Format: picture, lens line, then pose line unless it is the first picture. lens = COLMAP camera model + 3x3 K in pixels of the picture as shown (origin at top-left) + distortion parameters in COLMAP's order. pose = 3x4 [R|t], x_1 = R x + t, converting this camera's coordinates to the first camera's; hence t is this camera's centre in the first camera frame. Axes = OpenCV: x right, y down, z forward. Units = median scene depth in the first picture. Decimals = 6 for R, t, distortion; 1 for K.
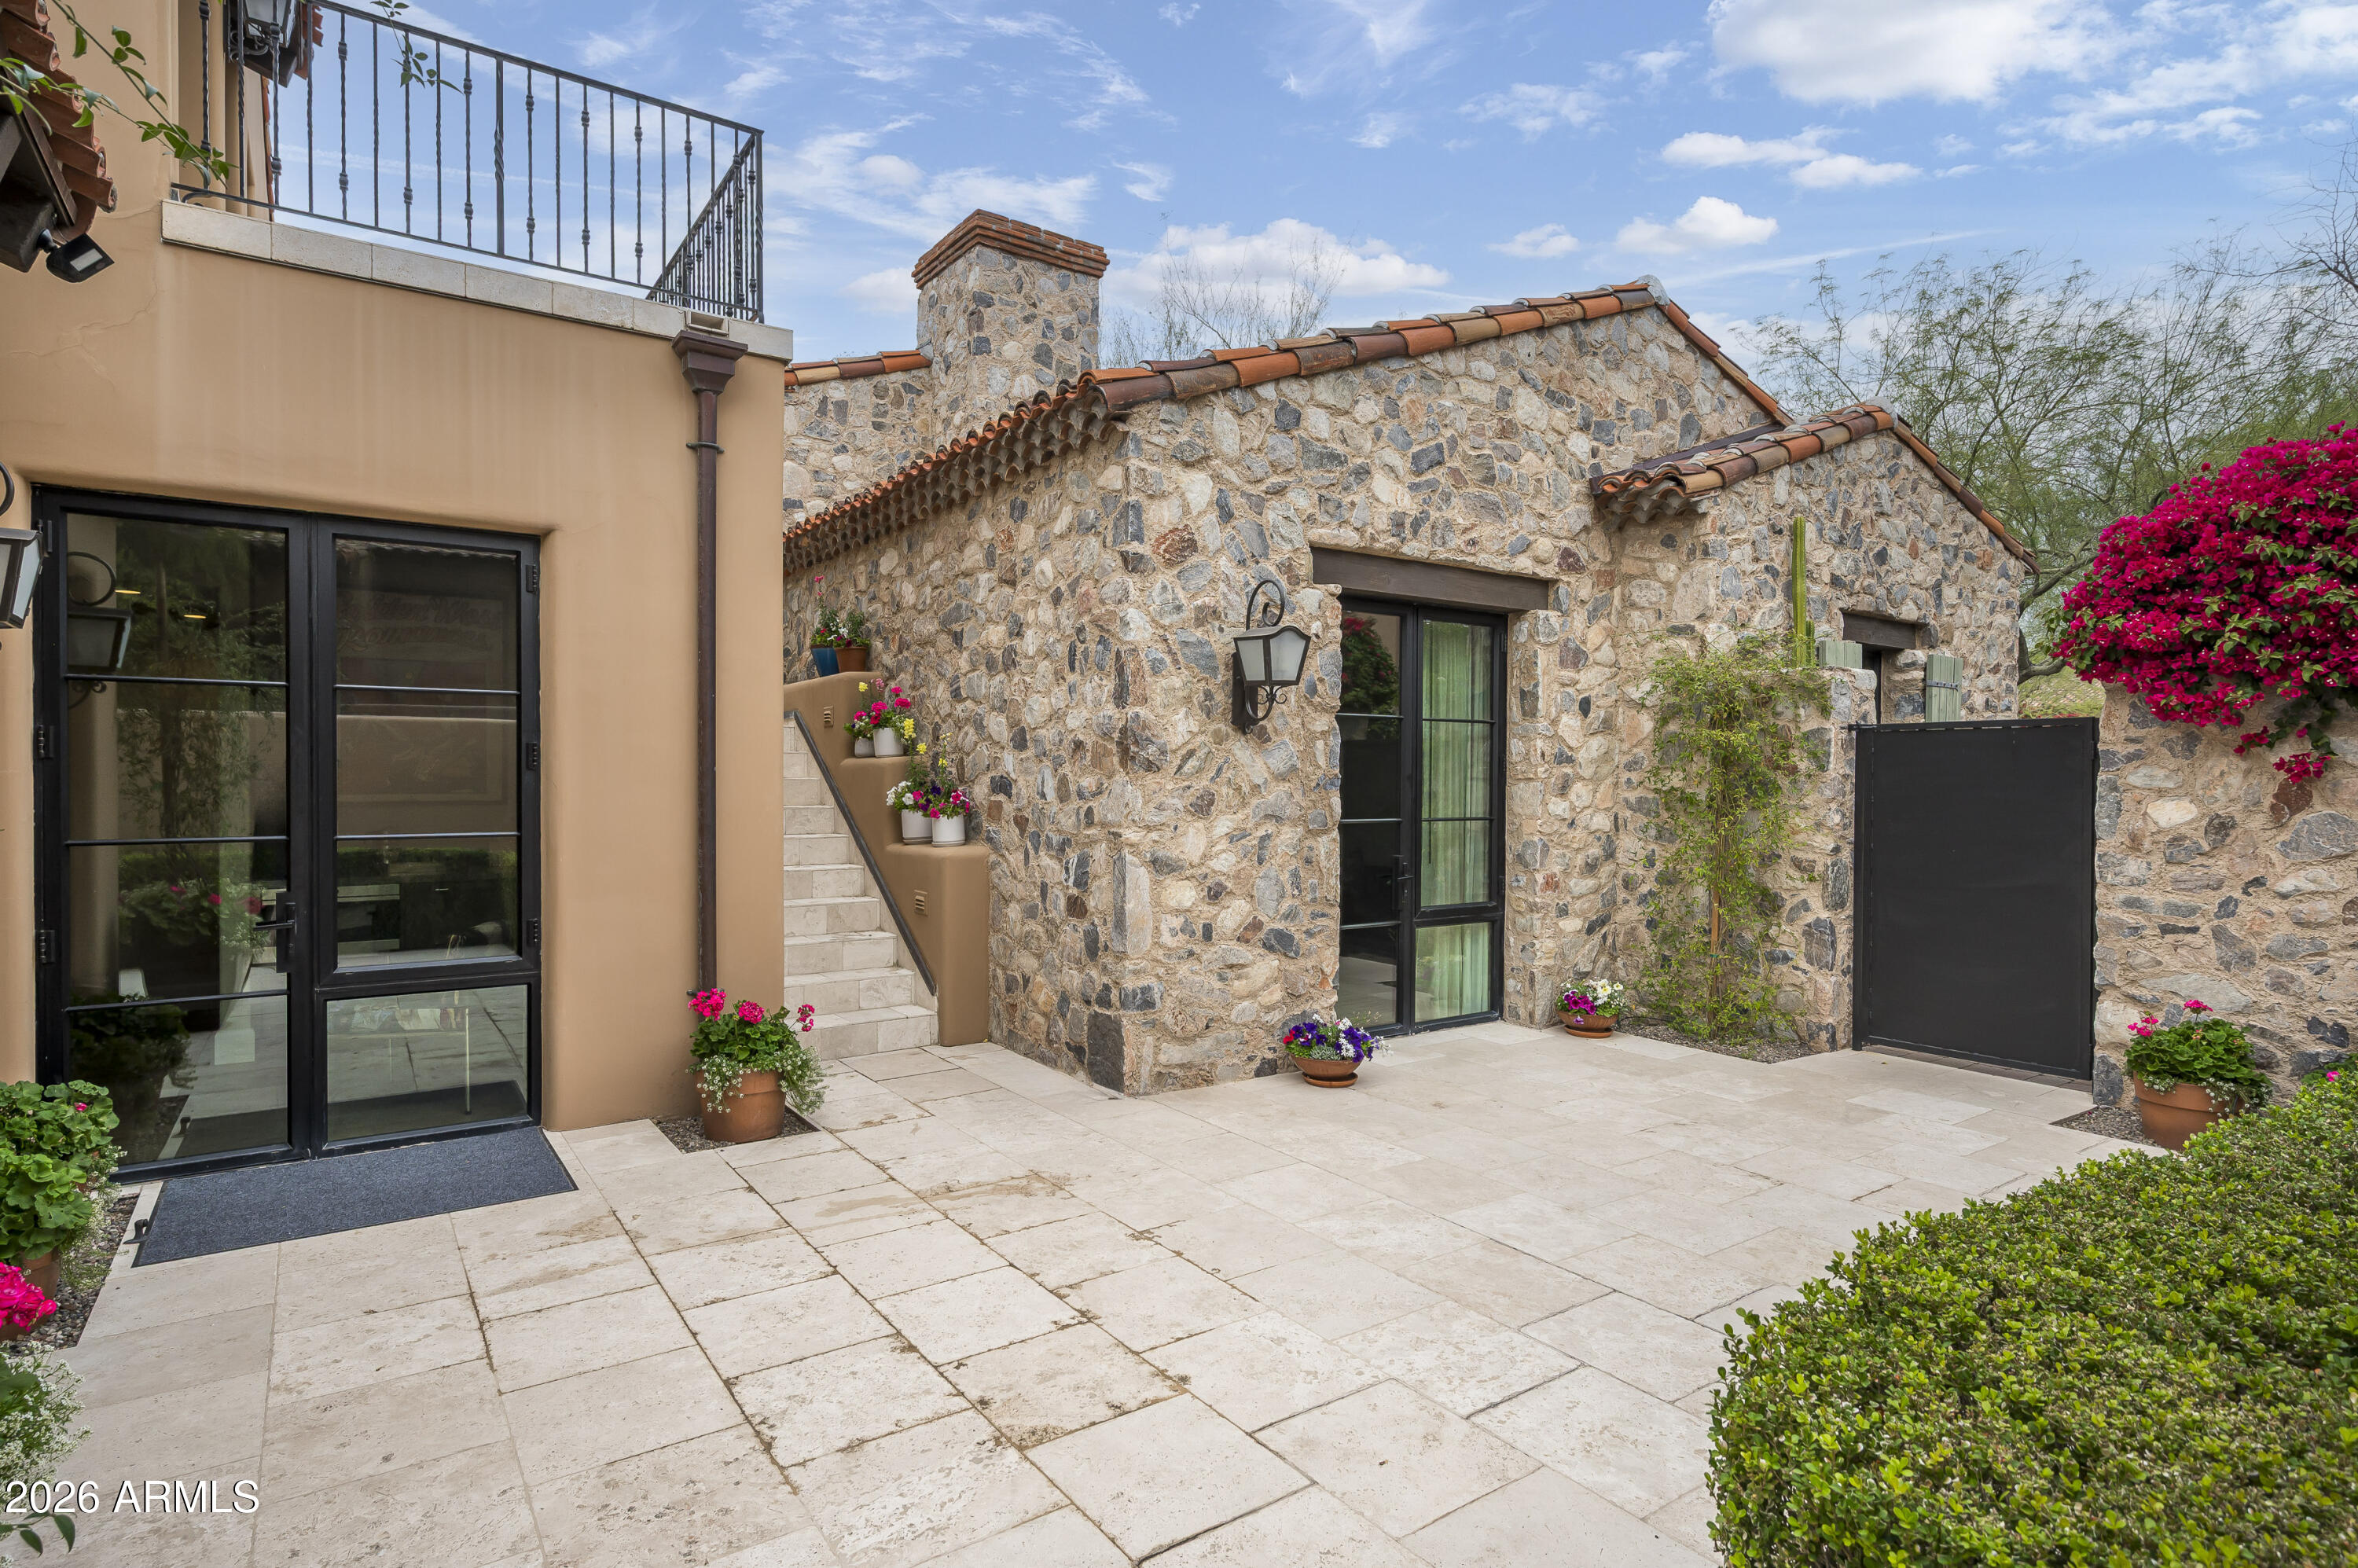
lens RADIAL K [[1226.1, 0, 1178.2], [0, 1226.1, 781.6], [0, 0, 1]] dist [-0.004367, 0.000274]
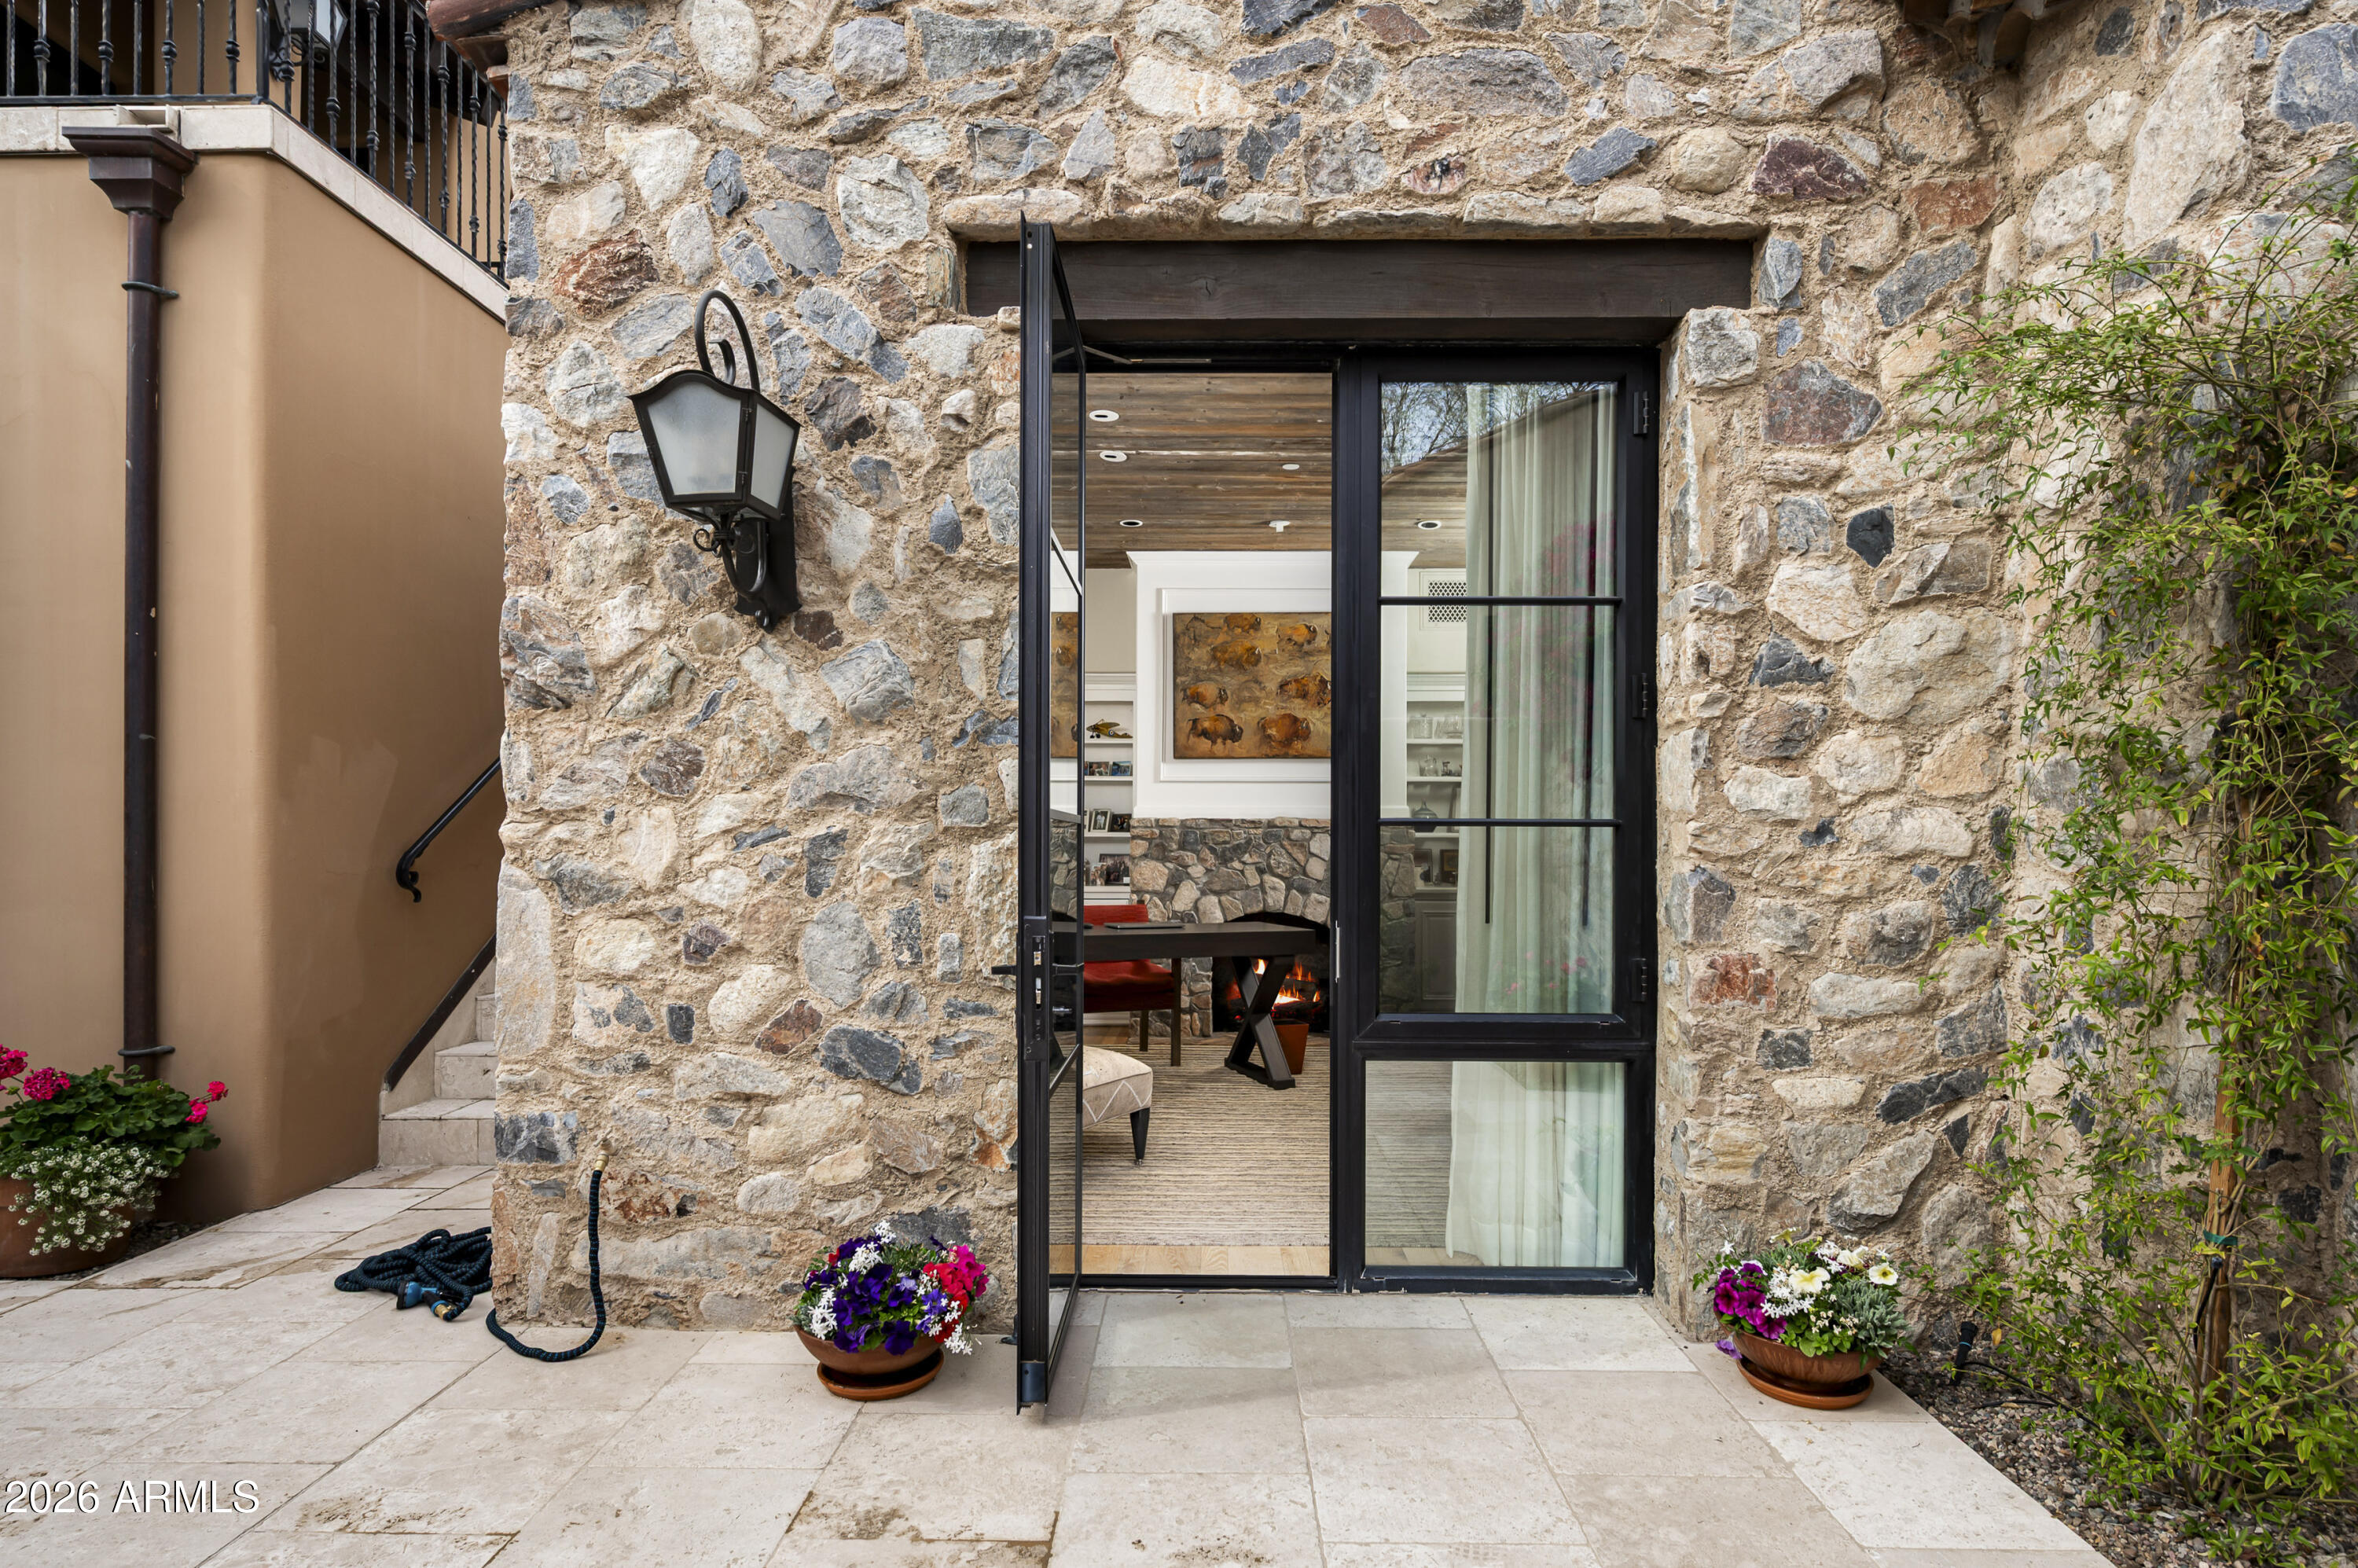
lens RADIAL K [[1255.2, 0, 1175.4], [0, 1255.2, 816.9], [0, 0, 1]] dist [-0.001292, 0.001069]
pose [[0.811813, -0.006263, -0.583884, 0.463196], [-0.001266, 0.999921, -0.012486, 0.040694], [0.583916, 0.010875, 0.811741, 0.654802]]
